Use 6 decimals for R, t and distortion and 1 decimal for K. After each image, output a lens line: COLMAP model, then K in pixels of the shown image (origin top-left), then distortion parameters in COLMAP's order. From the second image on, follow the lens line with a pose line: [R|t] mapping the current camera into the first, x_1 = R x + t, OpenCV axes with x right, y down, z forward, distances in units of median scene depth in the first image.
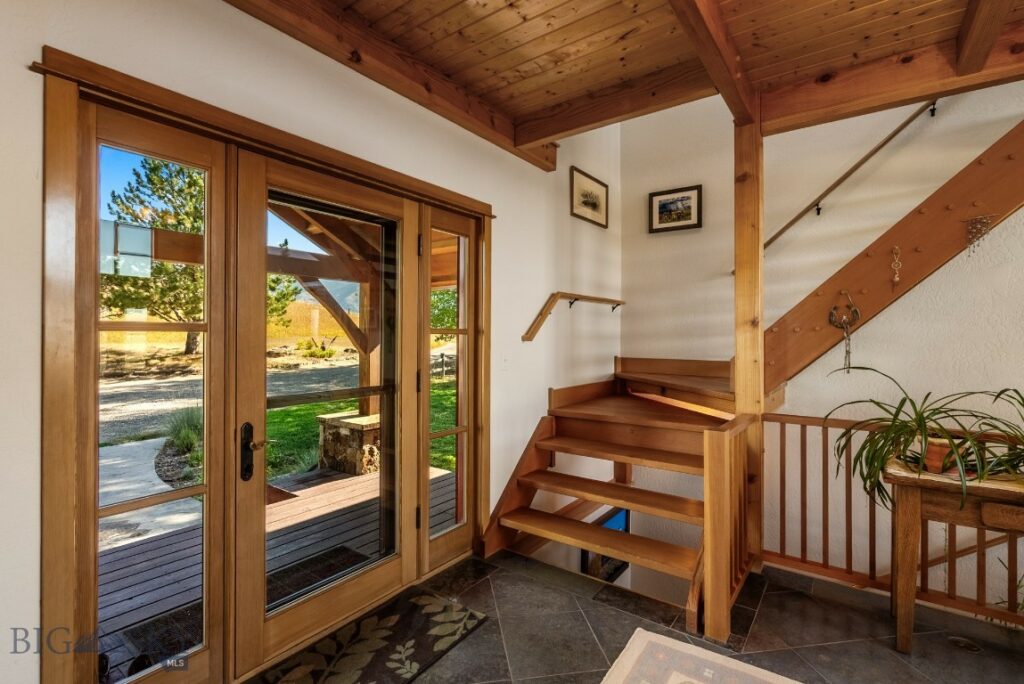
lens RADIAL K [[475.1, 0, 514.7], [0, 475.1, 338.0], [0, 0, 1]] dist [-0.003251, 0.001171]
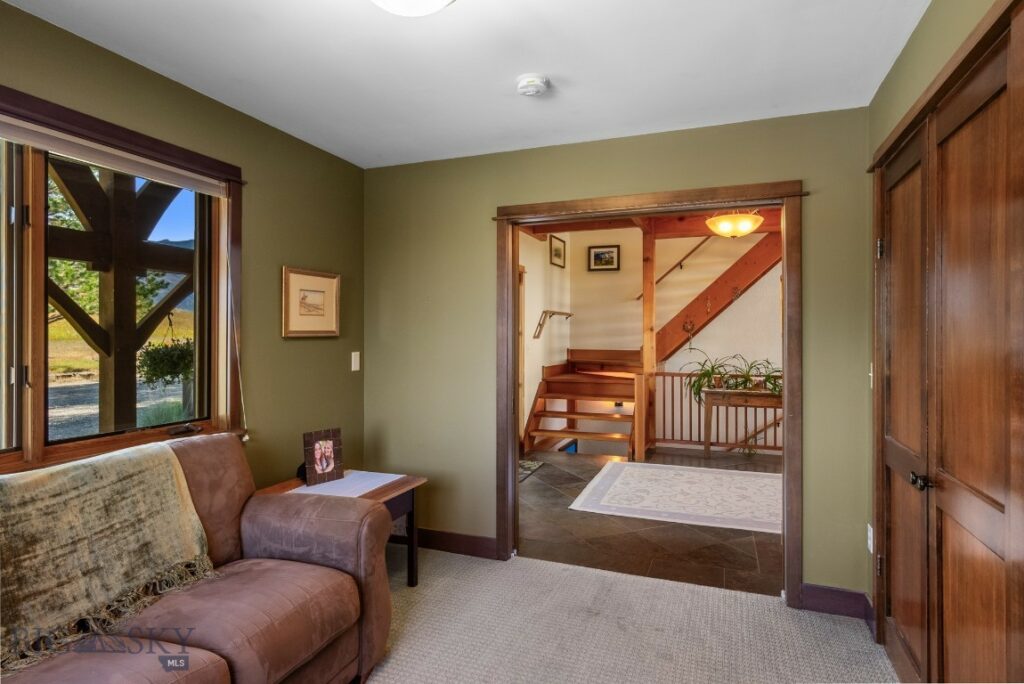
lens RADIAL K [[556.7, 0, 510.6], [0, 556.7, 339.1], [0, 0, 1]] dist [-0.002685, -0.000062]
pose [[0.969984, -0.002347, 0.243159, -0.521106], [0.002464, 0.999997, -0.000177, 0.008518], [-0.243158, 0.000771, 0.969986, -0.919677]]
